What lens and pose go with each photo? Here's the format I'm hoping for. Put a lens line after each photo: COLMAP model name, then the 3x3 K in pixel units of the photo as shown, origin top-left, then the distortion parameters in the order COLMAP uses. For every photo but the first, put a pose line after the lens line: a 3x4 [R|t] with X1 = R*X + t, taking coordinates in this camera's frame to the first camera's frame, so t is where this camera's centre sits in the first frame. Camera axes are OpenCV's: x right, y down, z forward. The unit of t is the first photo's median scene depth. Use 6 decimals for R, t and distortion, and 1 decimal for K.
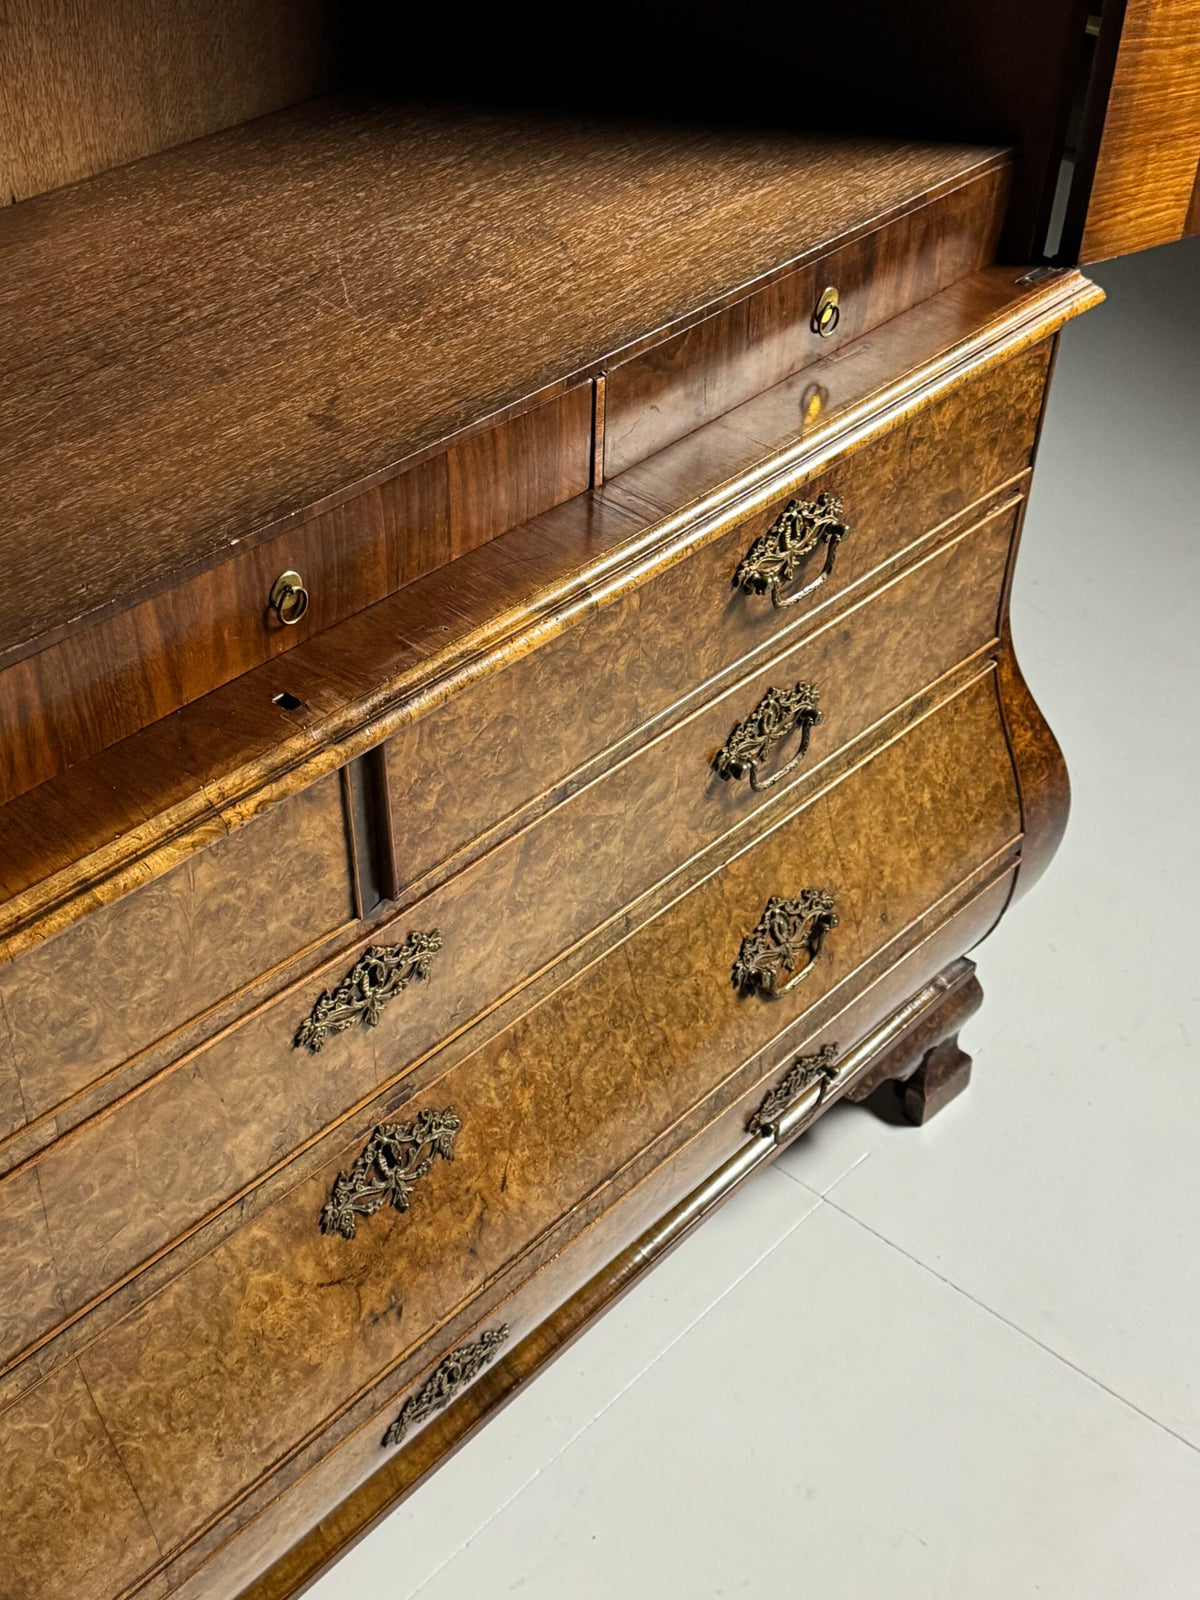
lens RADIAL K [[2074.8, 0, 605.2], [0, 2074.8, 823.2], [0, 0, 1]] dist [0.148038, 0.000000]
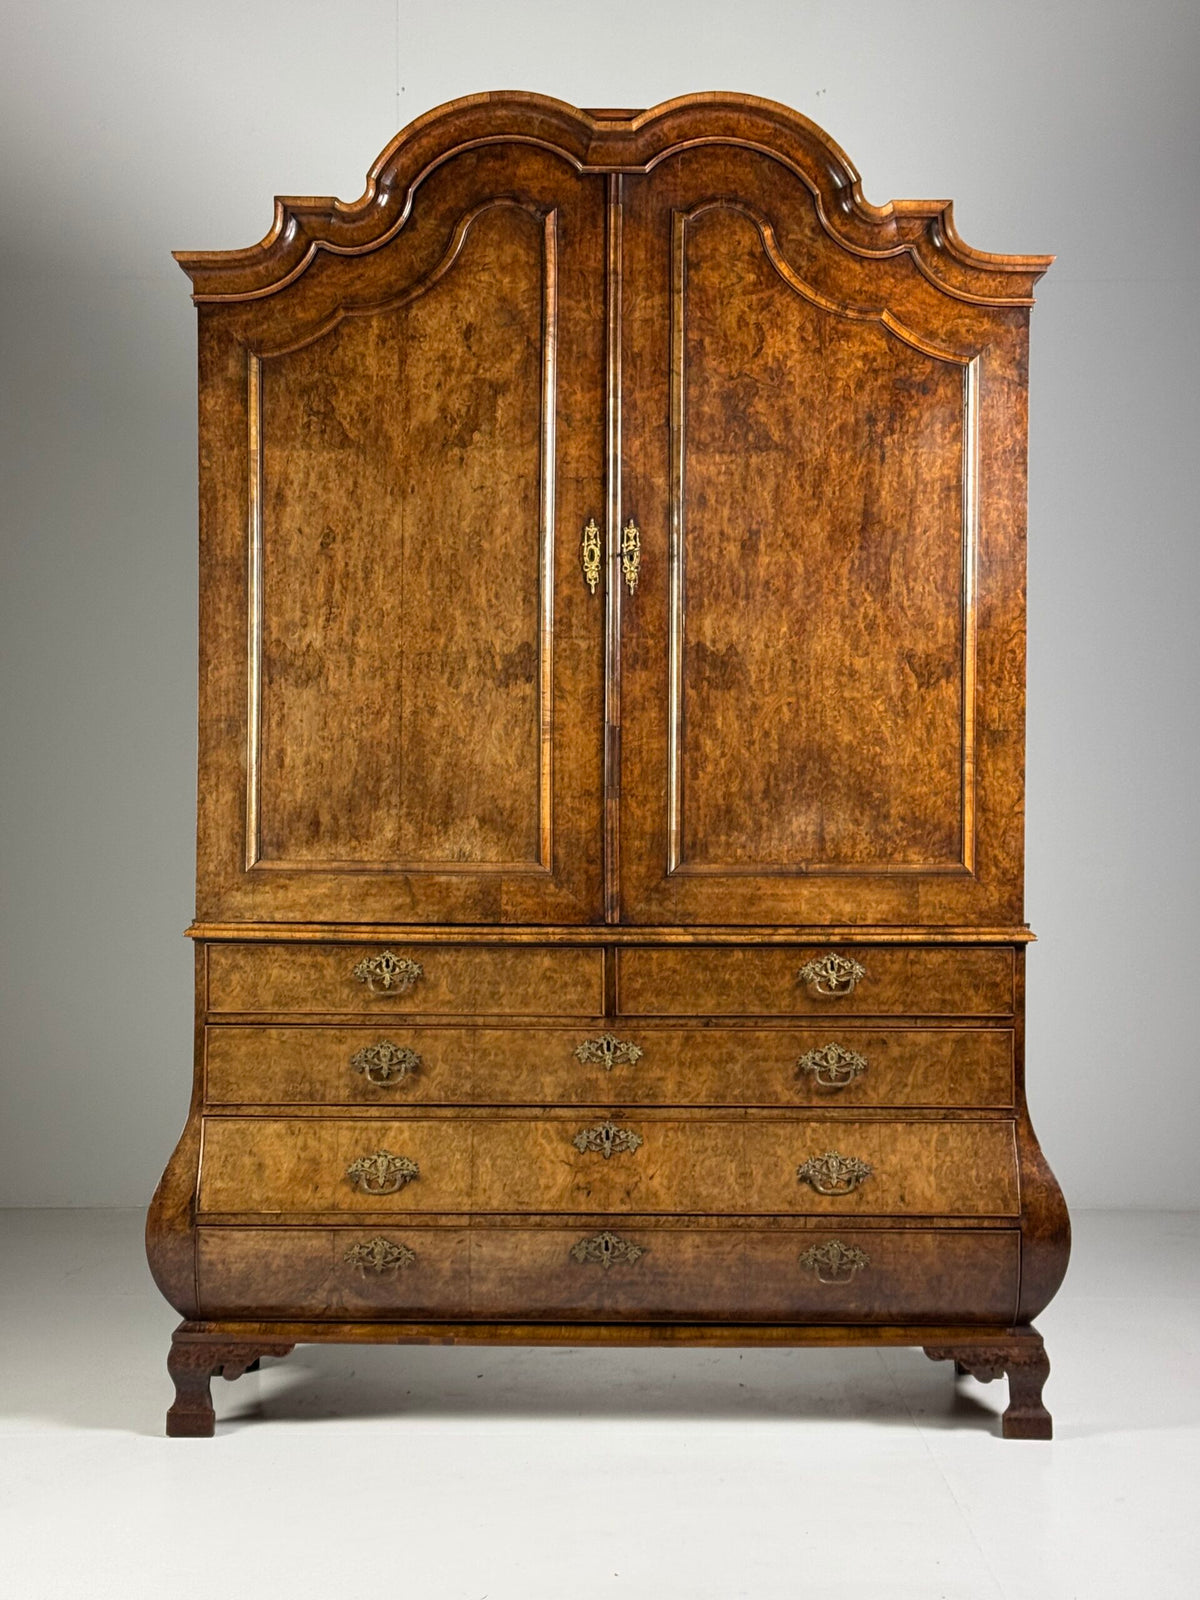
lens RADIAL K [[2311.8, 0, 599.6], [0, 2311.8, 804.7], [0, 0, 1]] dist [0.139644, 0.000000]
pose [[0.667250, -0.033057, -0.744100, 2.026291], [-0.461625, 0.765657, -0.447964, 1.120125], [0.584533, 0.642399, 0.495625, -0.728408]]
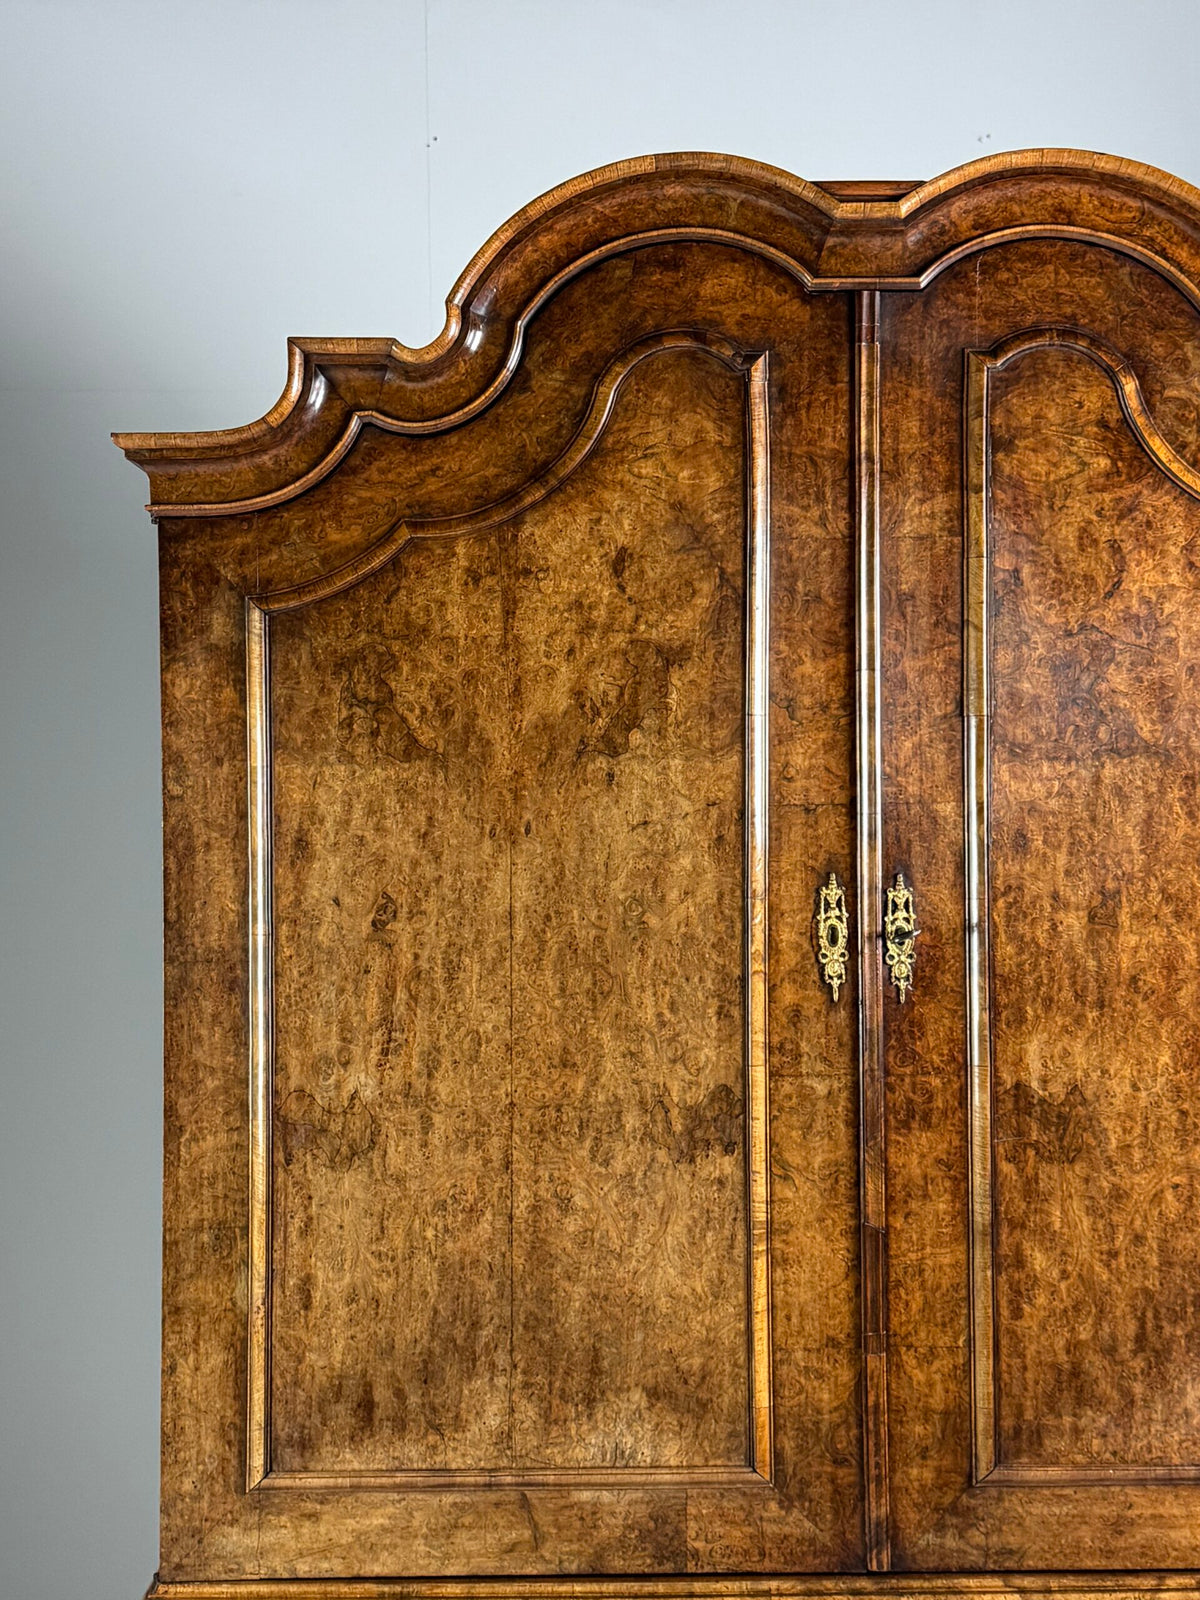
lens RADIAL K [[2311.8, 0, 593.3], [0, 2311.8, 827.2], [0, 0, 1]] dist [0.139644, 0.000000]
pose [[0.682821, -0.036884, -0.729654, 1.014161], [-0.442430, 0.773892, -0.453153, 0.386677], [0.581387, 0.632243, 0.512111, -0.526975]]
